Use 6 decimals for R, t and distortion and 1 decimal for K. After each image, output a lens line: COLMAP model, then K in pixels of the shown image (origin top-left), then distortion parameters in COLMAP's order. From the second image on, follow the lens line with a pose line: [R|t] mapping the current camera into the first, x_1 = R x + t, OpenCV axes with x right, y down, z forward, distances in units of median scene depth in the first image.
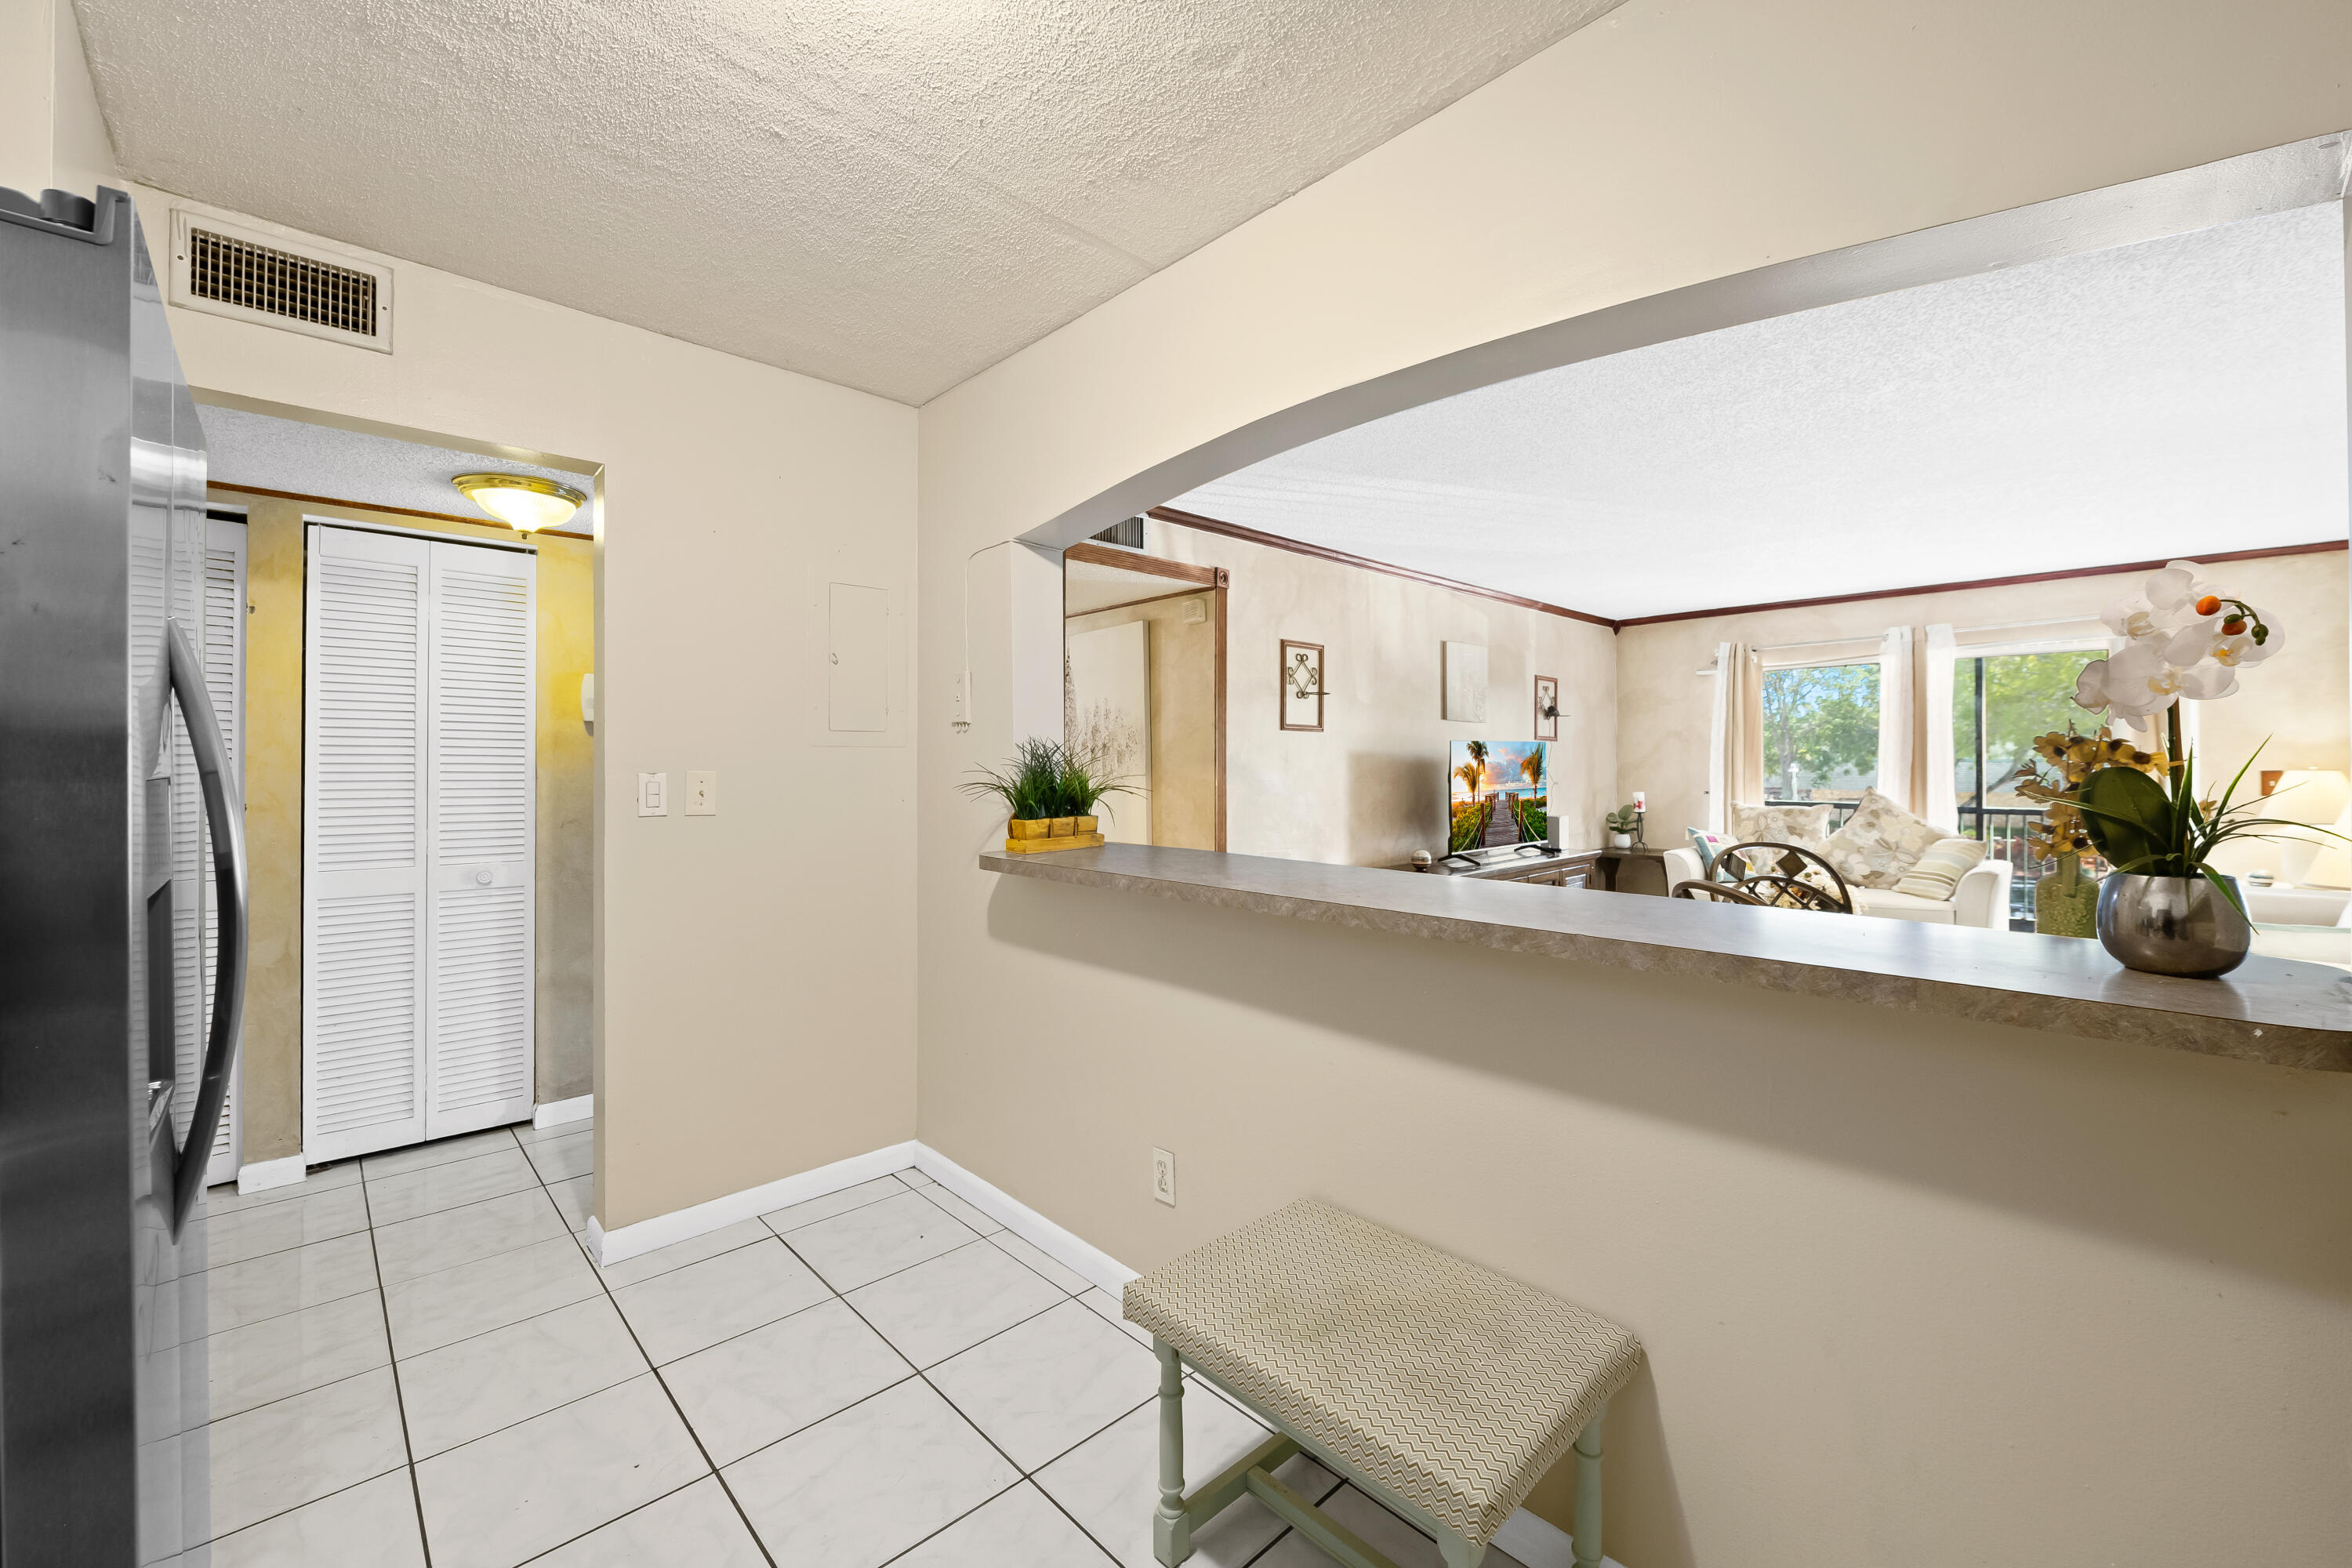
lens RADIAL K [[929.1, 0, 1182.0], [0, 929.1, 759.5], [0, 0, 1]] dist [-0.001590, -0.000286]
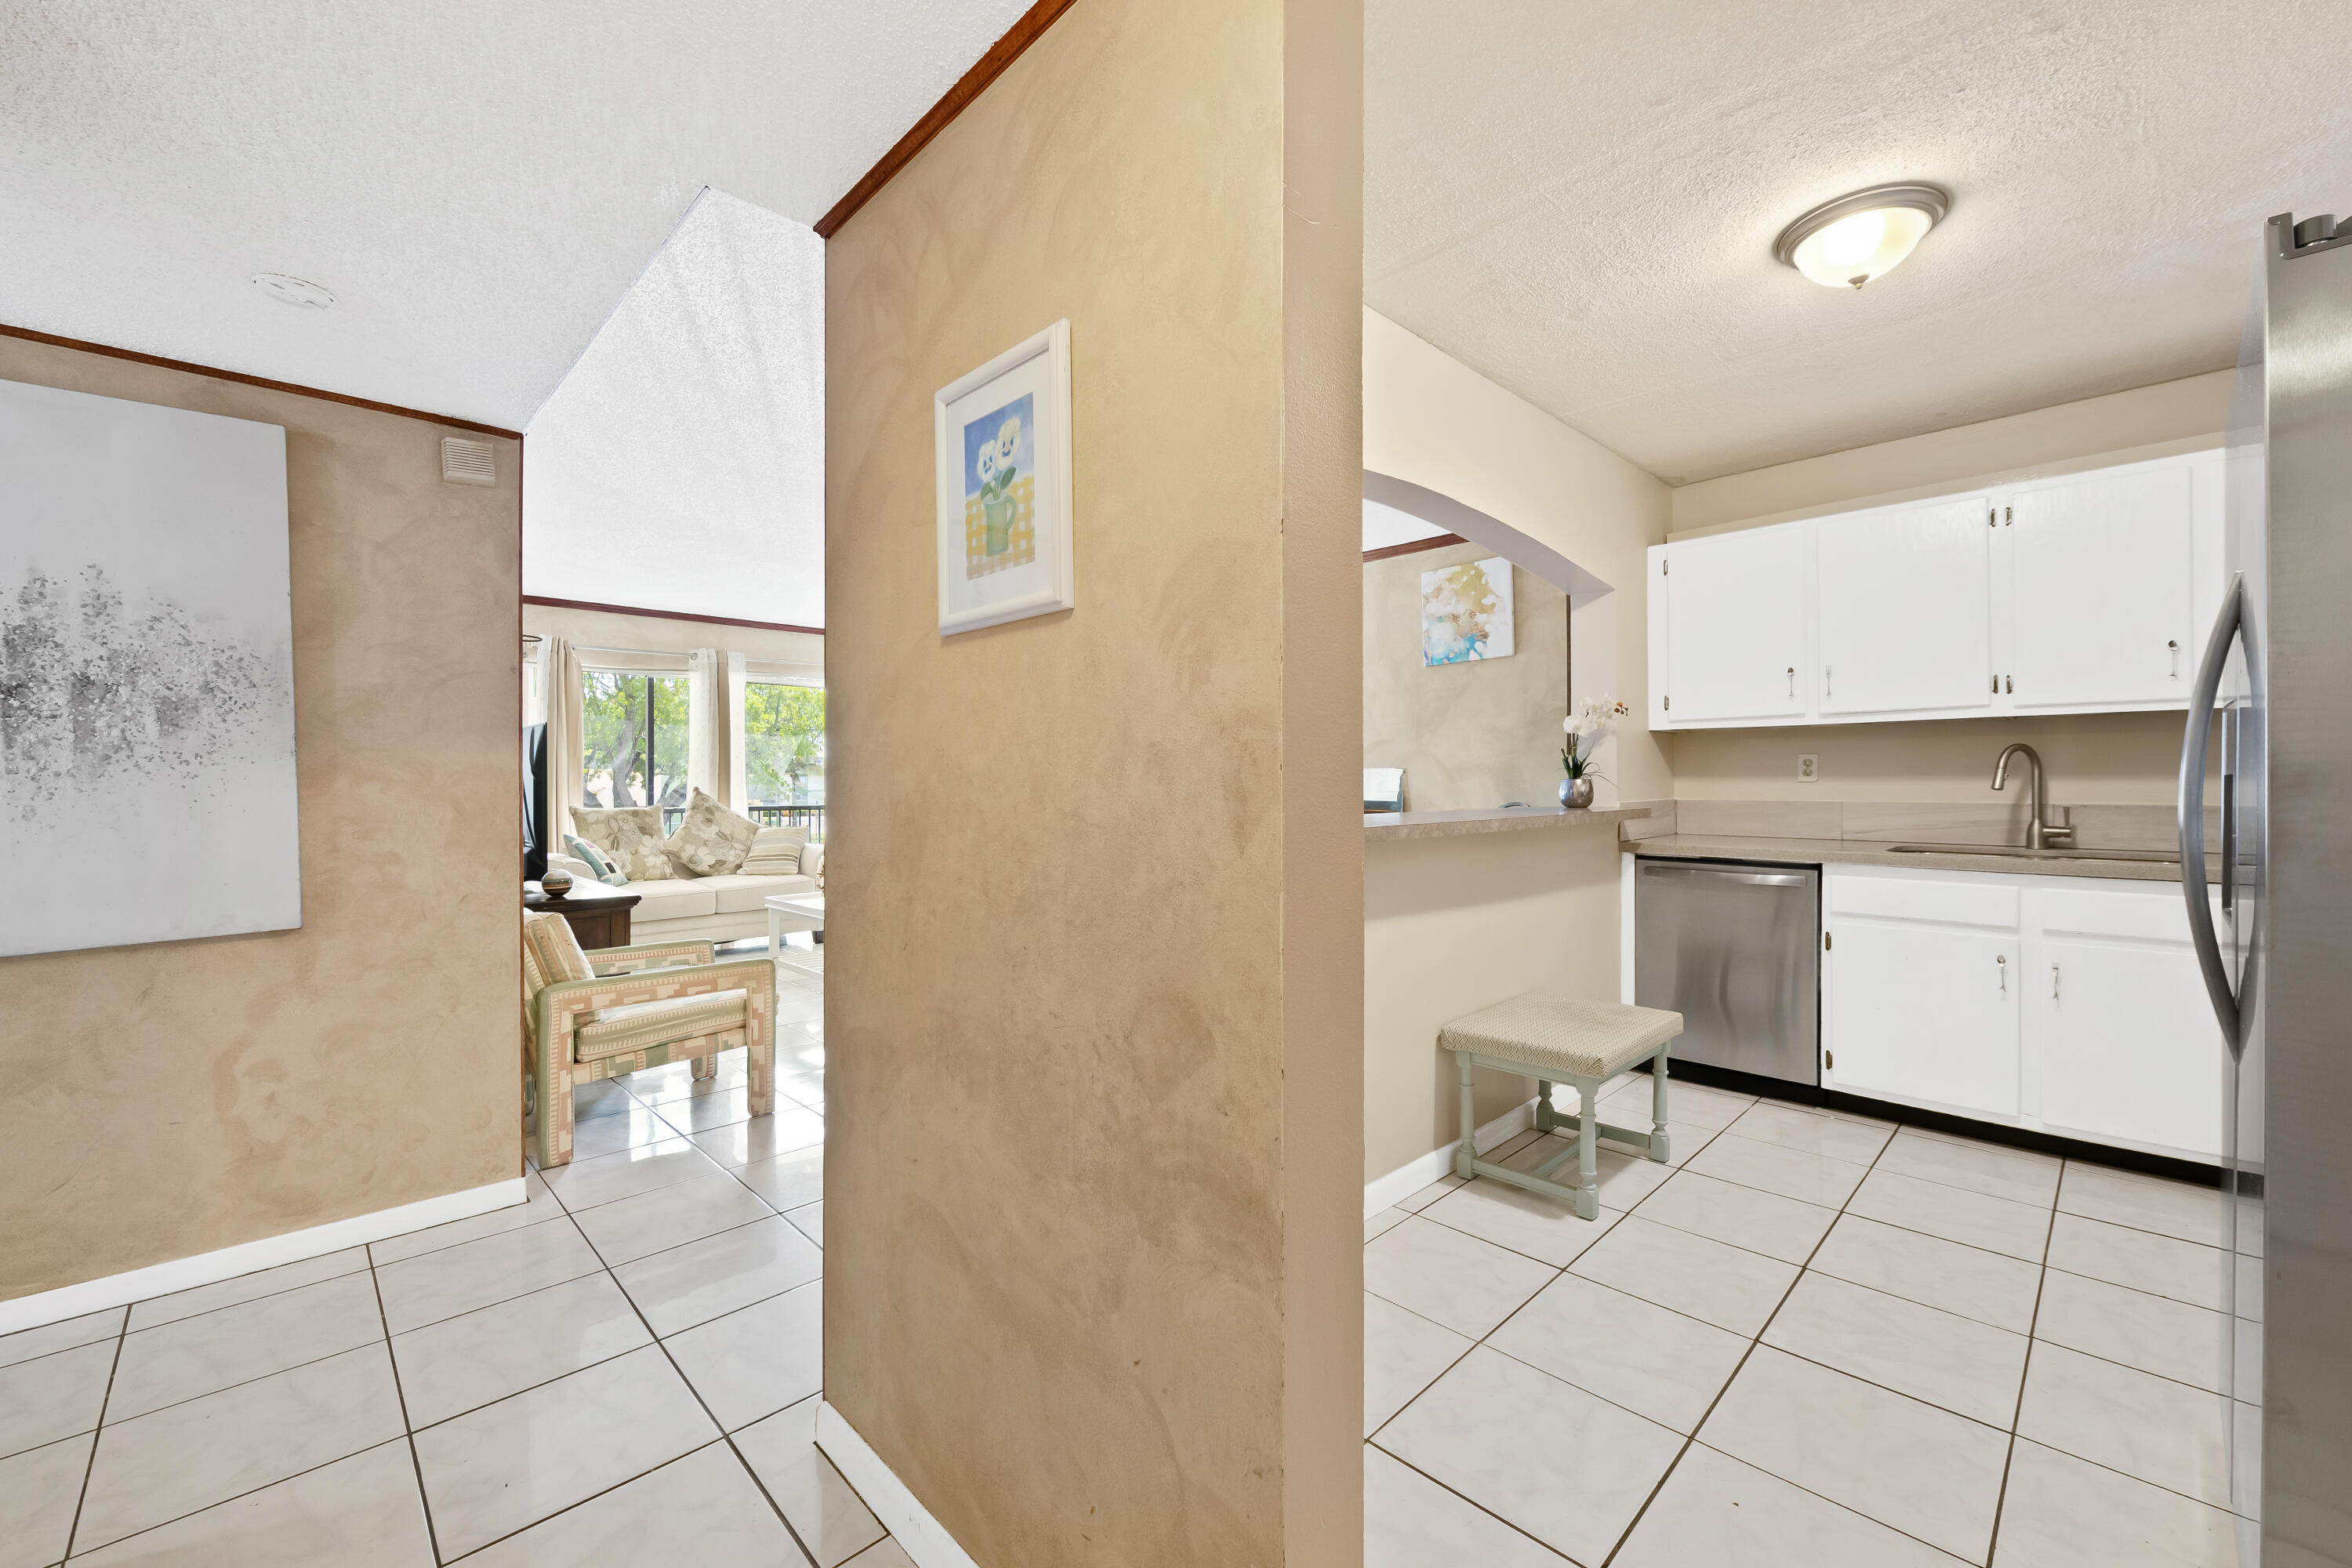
lens RADIAL K [[951.6, 0, 1176.0], [0, 951.6, 784.0], [0, 0, 1]] dist [-0.001055, -0.000336]
pose [[-0.018558, -0.000229, 0.999828, -0.510169], [-0.001020, 0.999999, 0.000210, 0.029732], [-0.999827, -0.001016, -0.018559, 0.535395]]
